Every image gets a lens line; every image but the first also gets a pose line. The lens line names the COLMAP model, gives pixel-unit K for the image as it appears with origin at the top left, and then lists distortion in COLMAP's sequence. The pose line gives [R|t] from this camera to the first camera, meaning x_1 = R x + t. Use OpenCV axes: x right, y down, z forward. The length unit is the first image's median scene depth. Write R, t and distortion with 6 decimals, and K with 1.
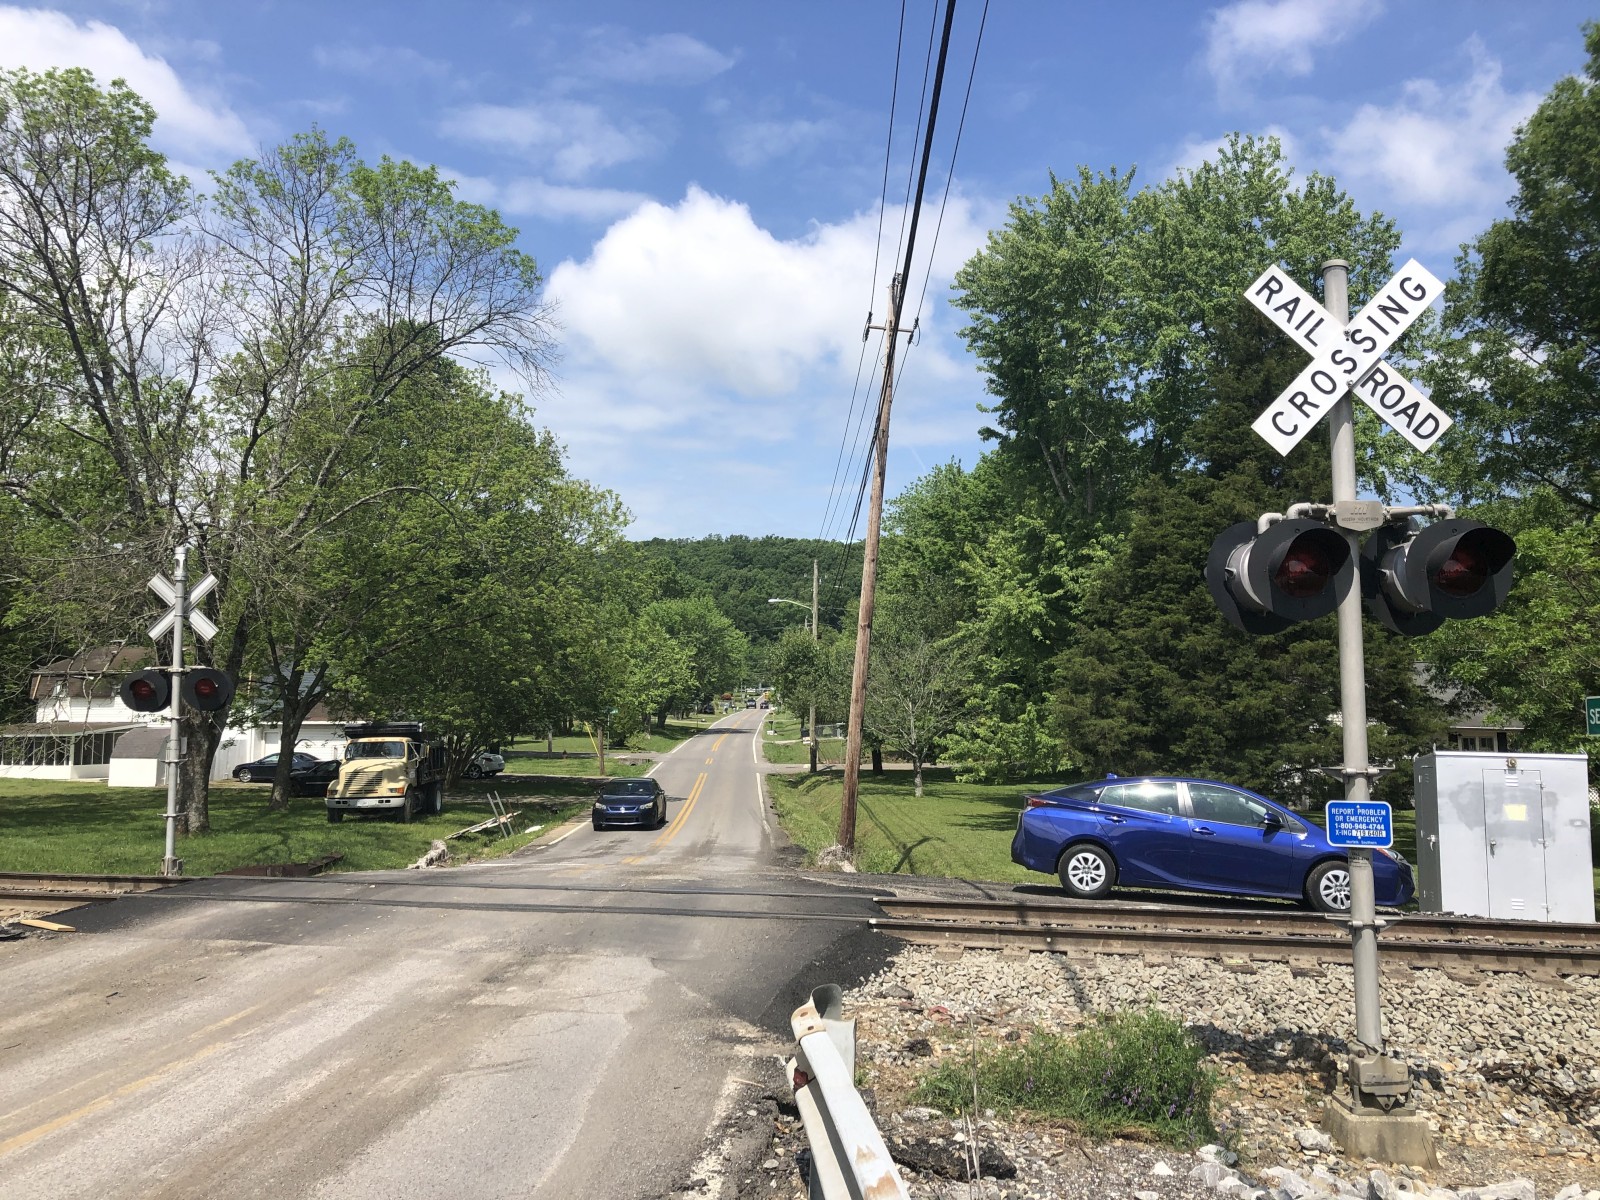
lens RADIAL K [[1295.9, 0, 804.2], [0, 1295.9, 575.8], [0, 0, 1]] dist [0.039996, -0.047915]
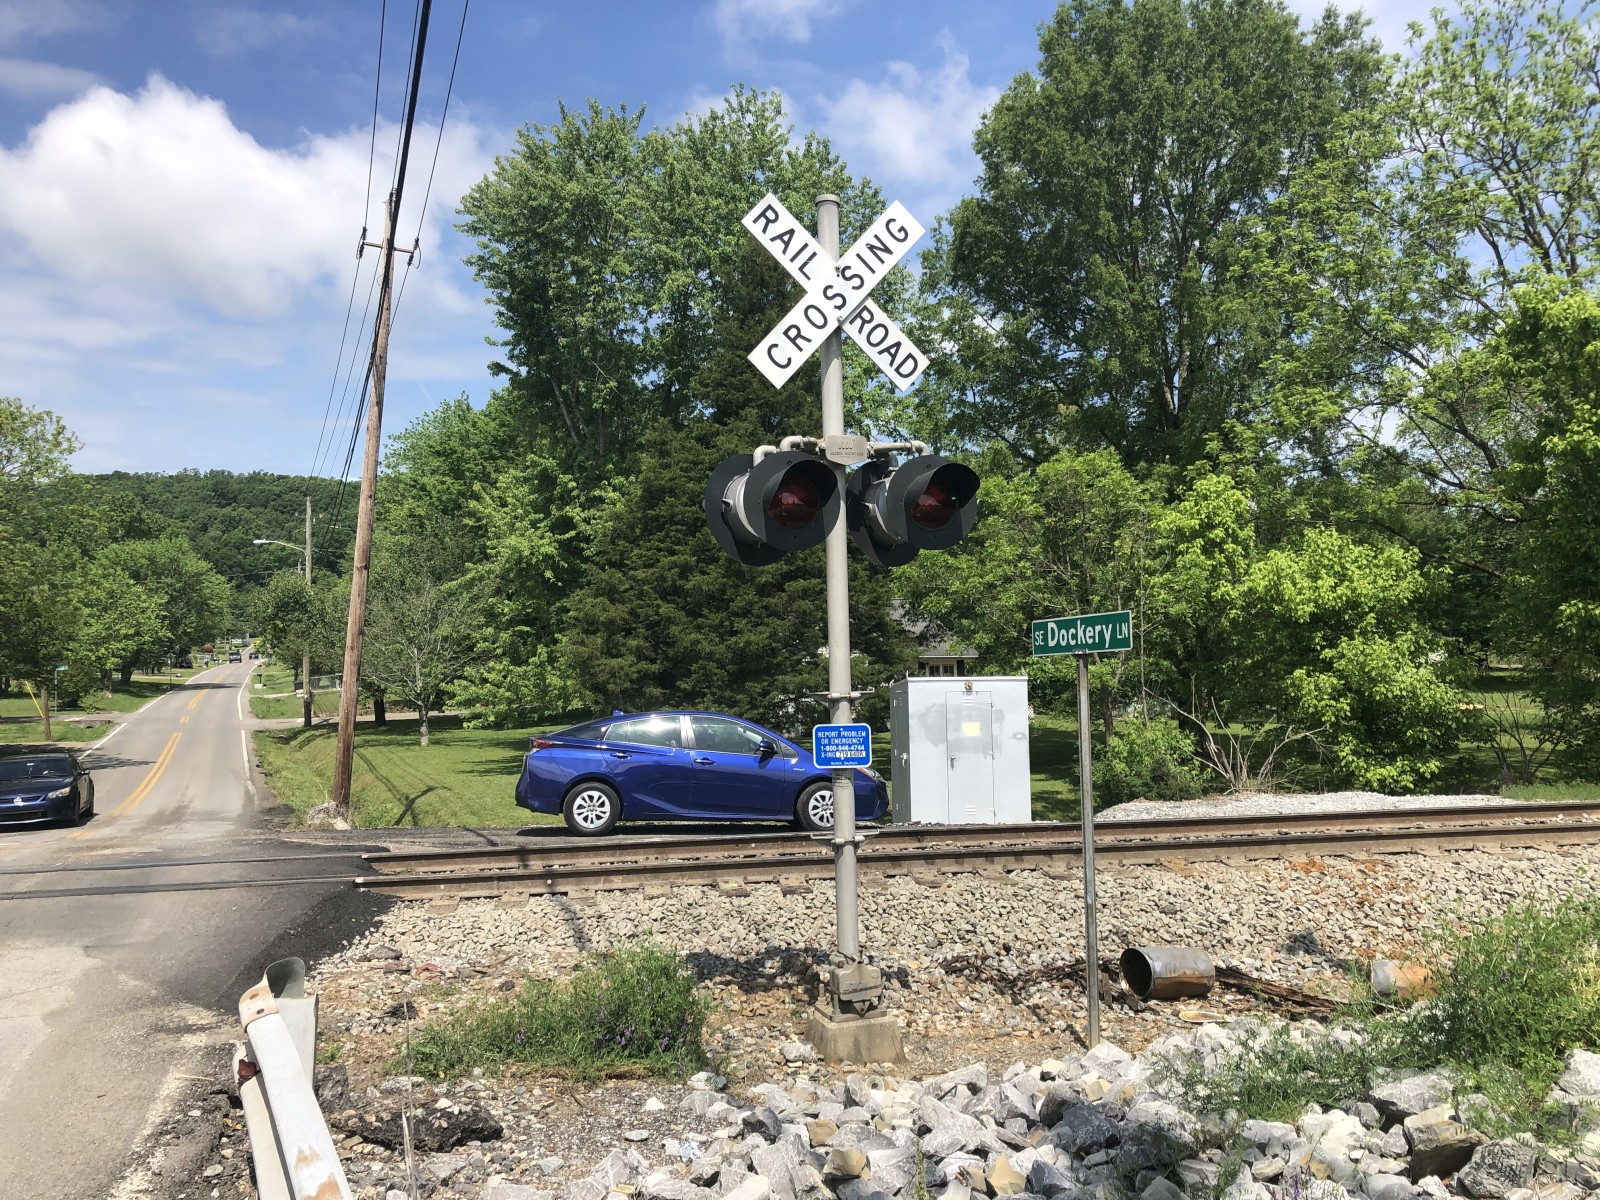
lens RADIAL K [[1295.9, 0, 794.8], [0, 1295.9, 595.8], [0, 0, 1]] dist [0.039996, -0.047915]
pose [[0.935062, -0.011467, 0.354300, 0.004910], [-0.009288, 0.998341, 0.056824, 0.002425], [-0.354364, -0.056425, 0.933404, 0.010767]]
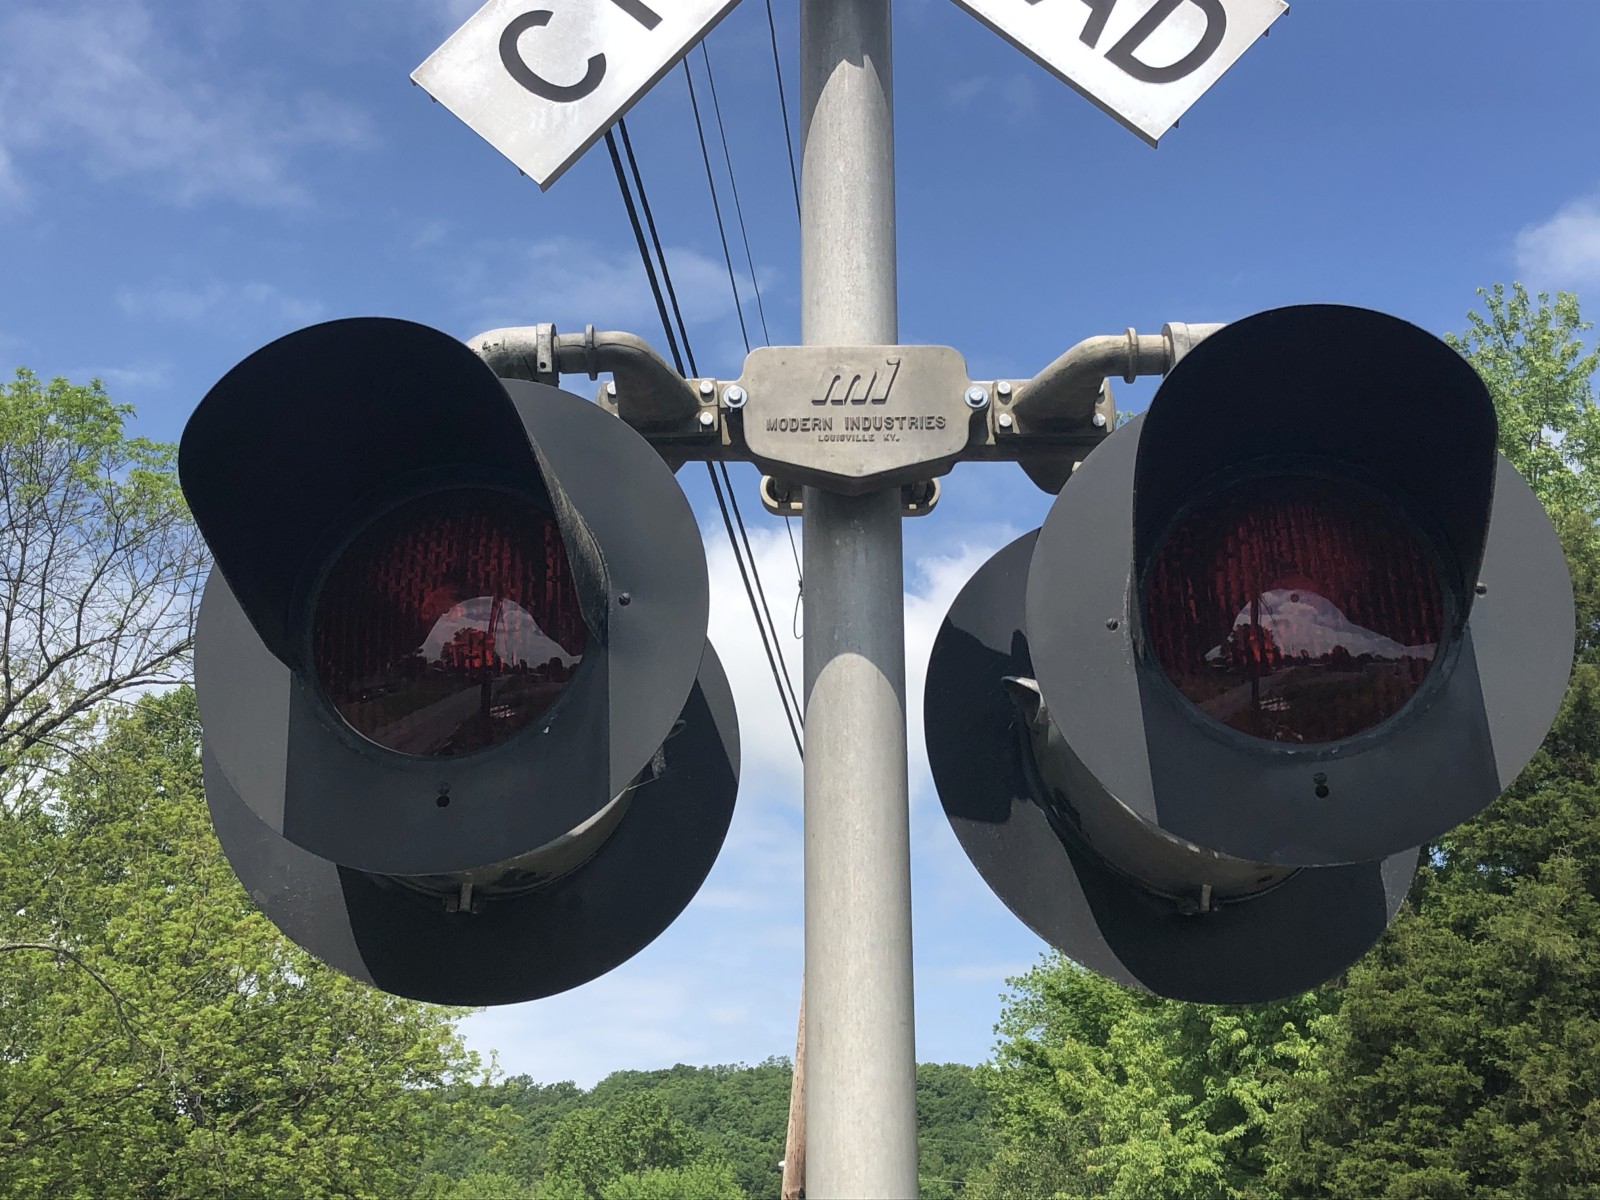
lens RADIAL K [[2086.7, 0, 803.6], [0, 2086.7, 585.0], [0, 0, 1]] dist [0.021683, 0.000000]
pose [[0.997475, -0.024965, -0.066482, 0.094754], [0.007274, 0.967166, -0.254041, 0.014432], [0.070641, 0.252916, 0.964906, 0.146744]]
